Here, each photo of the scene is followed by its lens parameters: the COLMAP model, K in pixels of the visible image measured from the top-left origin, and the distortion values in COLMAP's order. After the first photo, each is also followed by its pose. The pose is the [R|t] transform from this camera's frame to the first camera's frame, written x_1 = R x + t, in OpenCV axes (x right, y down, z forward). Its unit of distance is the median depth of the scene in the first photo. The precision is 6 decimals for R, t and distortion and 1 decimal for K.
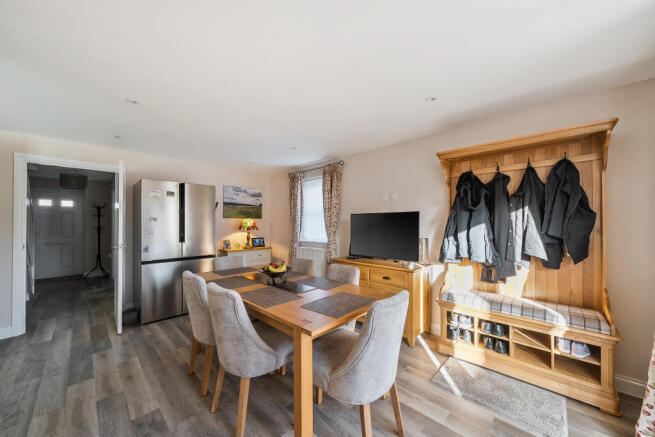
lens RADIAL K [[243.1, 0, 326.0], [0, 243.1, 220.2], [0, 0, 1]] dist [-0.009310, -0.000221]
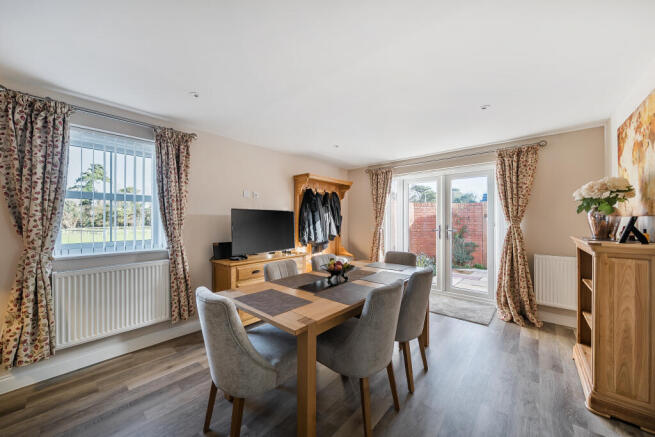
lens RADIAL K [[243.1, 0, 326.0], [0, 243.1, 220.2], [0, 0, 1]] dist [-0.009310, -0.000221]
pose [[-0.065816, -0.001836, 0.997830, -0.945959], [-0.013693, 0.999906, 0.000937, 0.012382], [-0.997738, -0.013601, -0.065835, 0.897834]]
